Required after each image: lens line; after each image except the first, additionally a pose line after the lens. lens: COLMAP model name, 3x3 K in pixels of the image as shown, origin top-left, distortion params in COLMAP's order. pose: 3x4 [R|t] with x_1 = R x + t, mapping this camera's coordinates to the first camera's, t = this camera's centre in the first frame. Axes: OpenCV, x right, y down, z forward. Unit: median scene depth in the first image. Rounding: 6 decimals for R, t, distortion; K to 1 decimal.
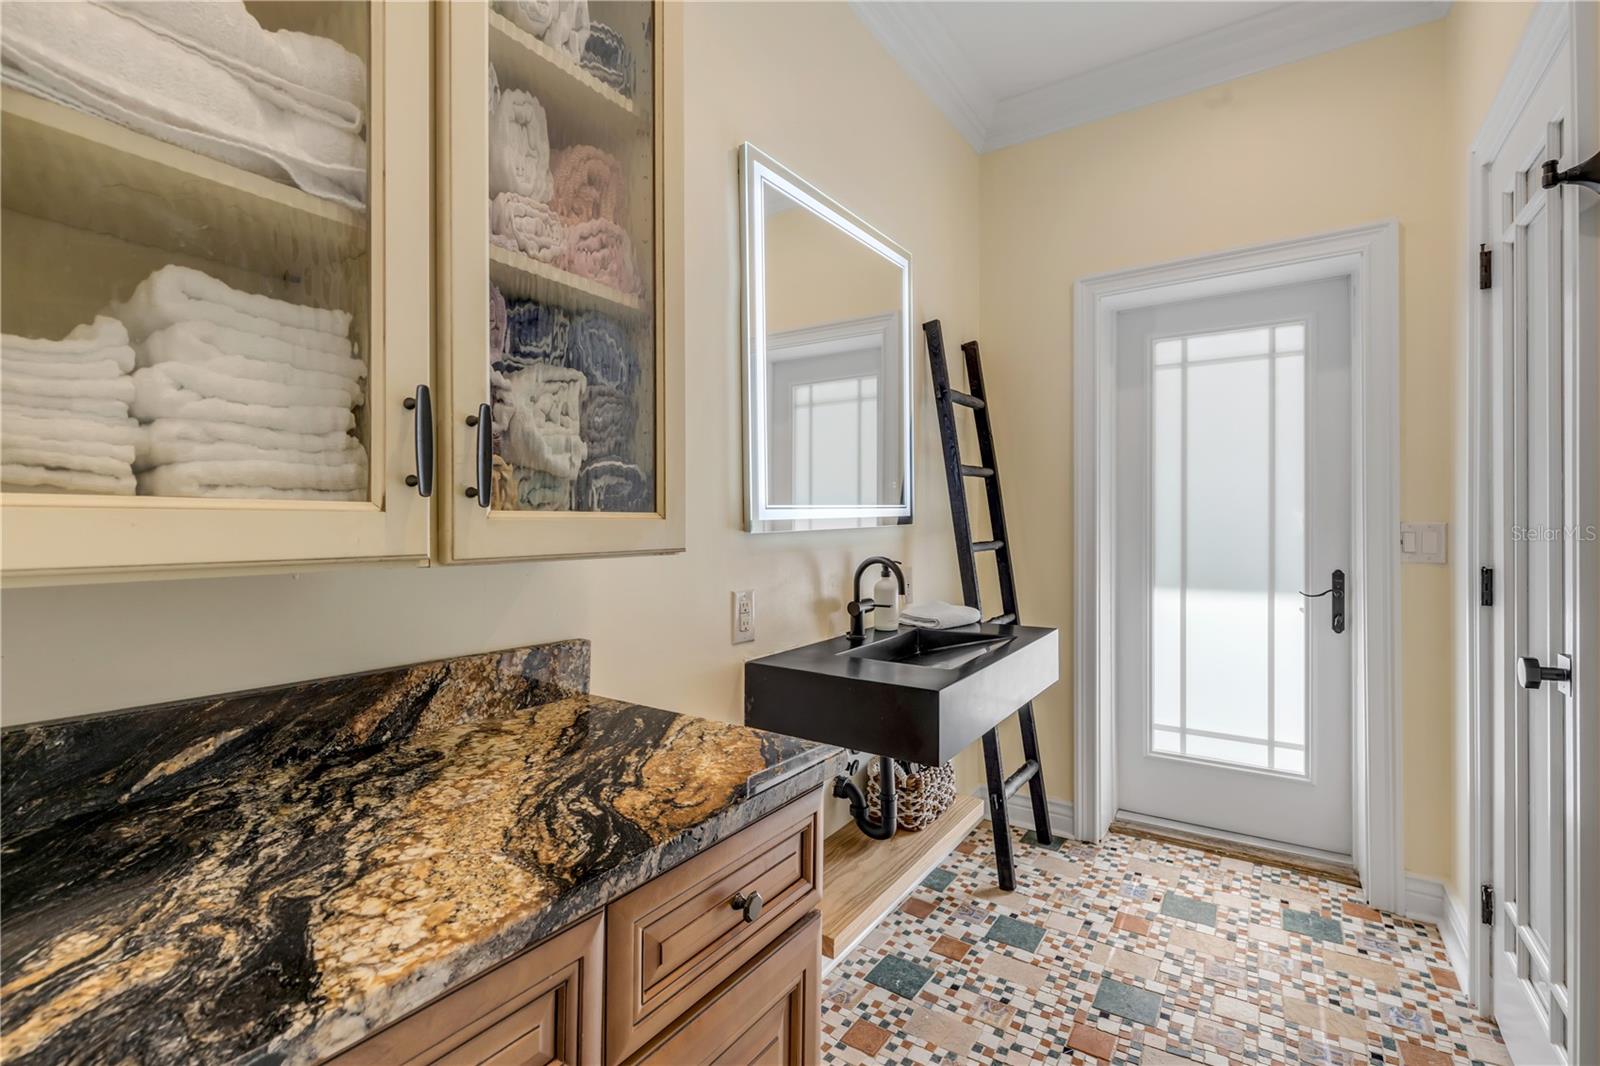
lens RADIAL K [[723.6, 0, 799.5], [0, 723.6, 522.2], [0, 0, 1]] dist [0.003033, 0.000307]
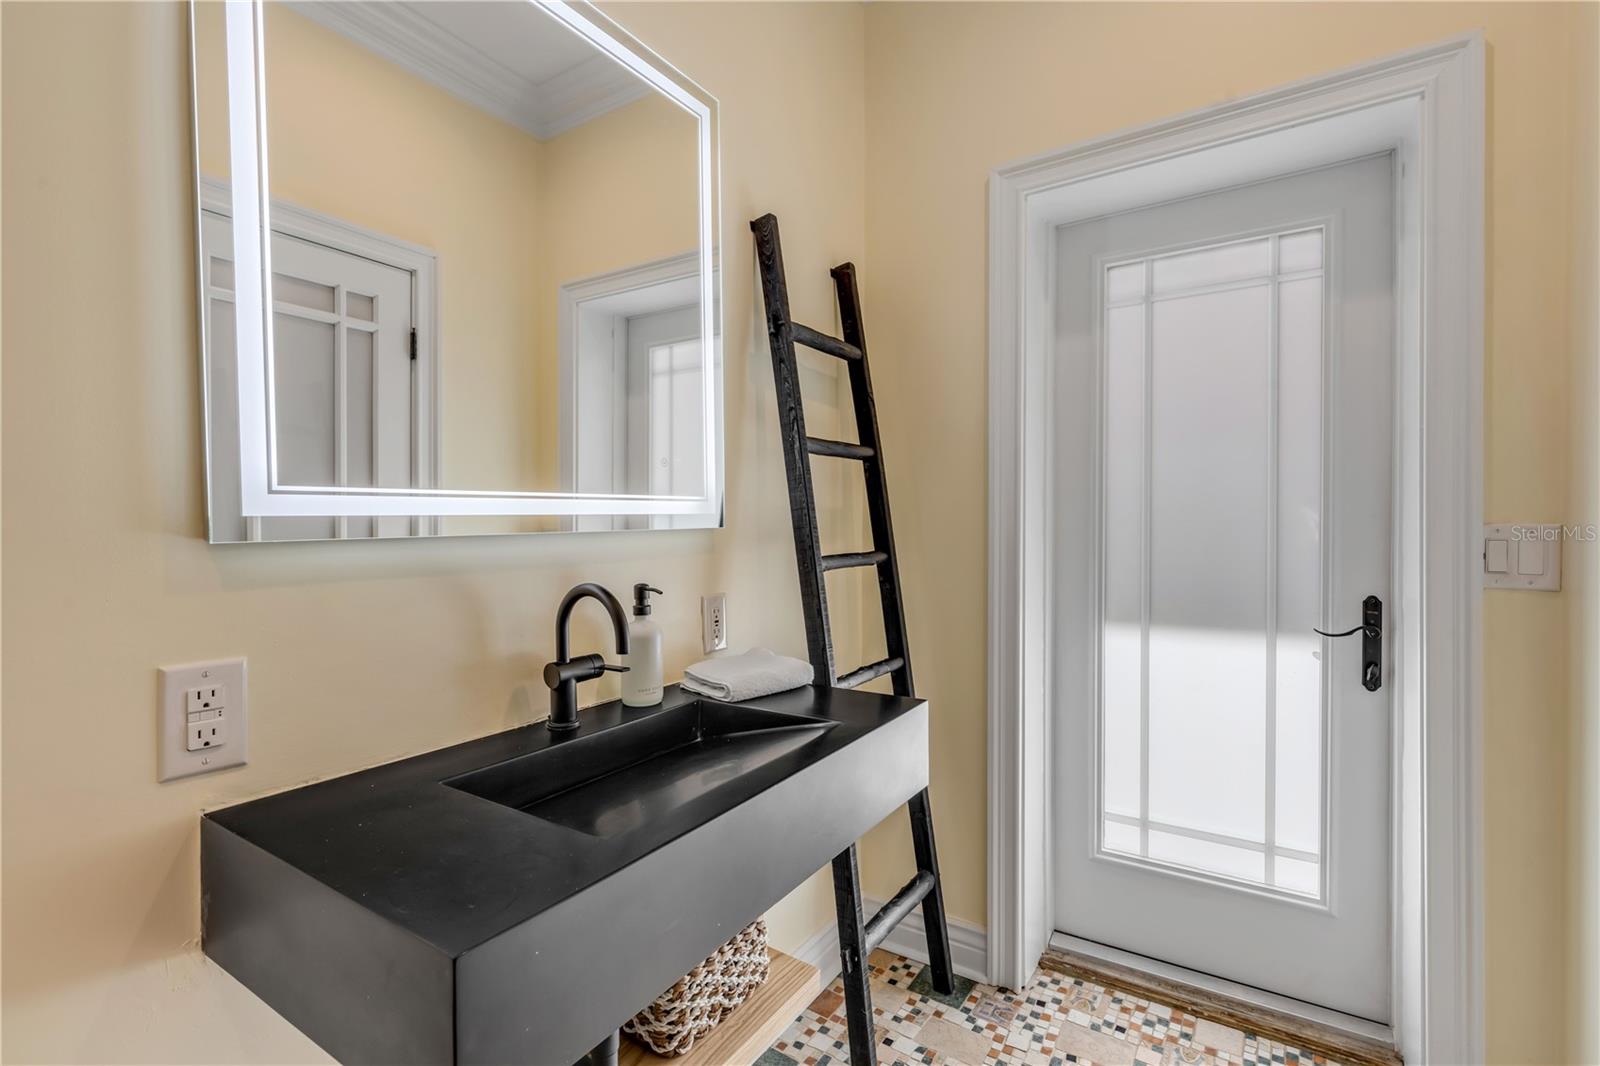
lens RADIAL K [[723.6, 0, 801.1], [0, 723.6, 534.8], [0, 0, 1]] dist [0.003033, 0.000307]
pose [[0.999803, 0.000690, 0.019817, 0.201312], [-0.000881, 0.999953, 0.009637, 0.003205], [-0.019809, -0.009653, 0.999757, 0.338683]]
